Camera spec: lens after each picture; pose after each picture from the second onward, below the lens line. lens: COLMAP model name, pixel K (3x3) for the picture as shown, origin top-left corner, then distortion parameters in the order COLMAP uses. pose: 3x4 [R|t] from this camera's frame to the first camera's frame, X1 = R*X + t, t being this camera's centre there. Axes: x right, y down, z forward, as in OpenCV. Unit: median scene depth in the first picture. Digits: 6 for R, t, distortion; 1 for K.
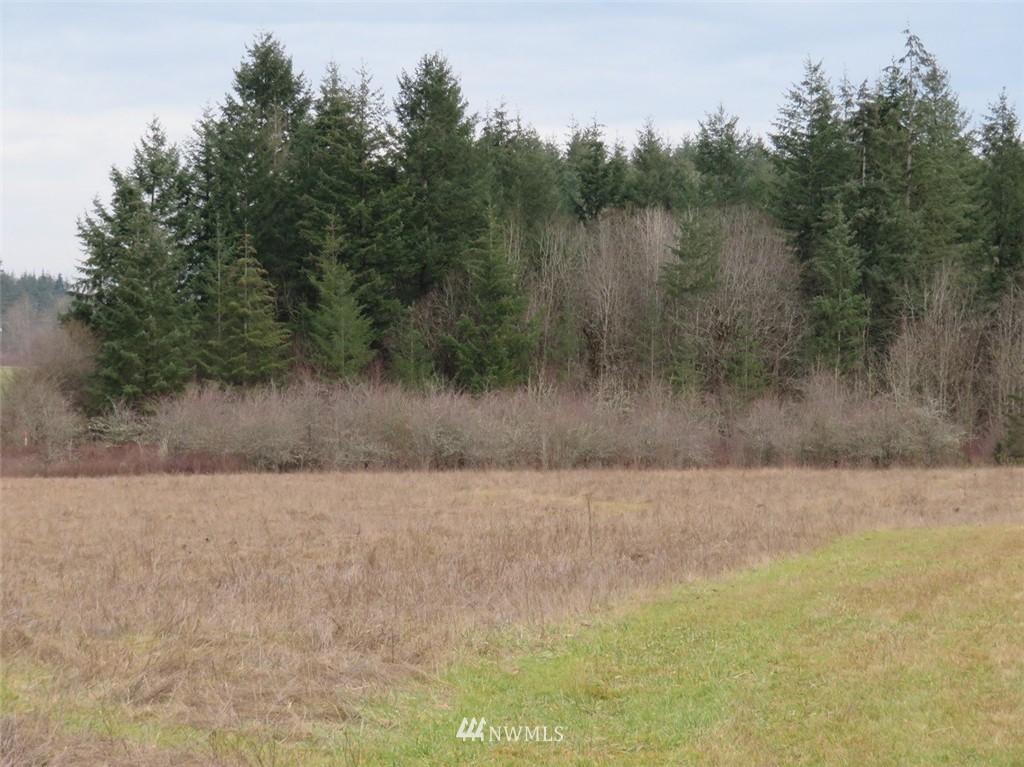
lens RADIAL K [[3310.6, 0, 512.0], [0, 3310.6, 383.5], [0, 0, 1]] dist [-0.107444, 0.501077]
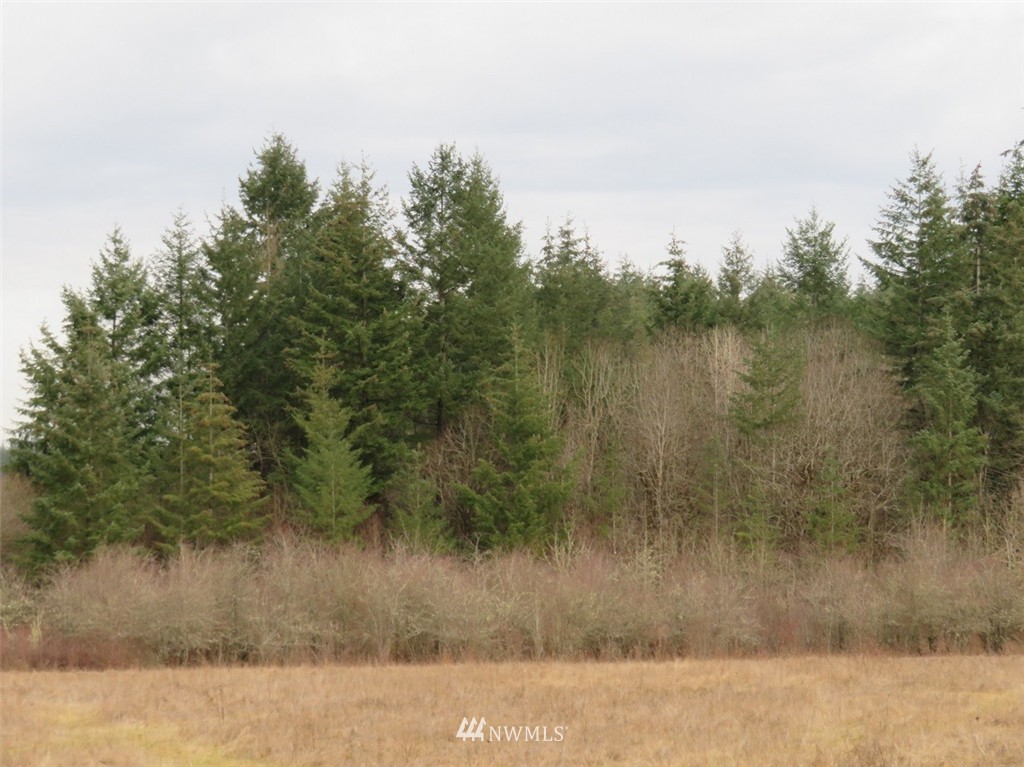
lens RADIAL K [[3310.6, 0, 512.0], [0, 3310.6, 383.5], [0, 0, 1]] dist [-0.107444, 0.501077]
pose [[0.998650, -0.014164, -0.049983, 0.032669], [0.011594, 0.998613, -0.051355, 0.002232], [0.050641, 0.050706, 0.997429, 0.188974]]
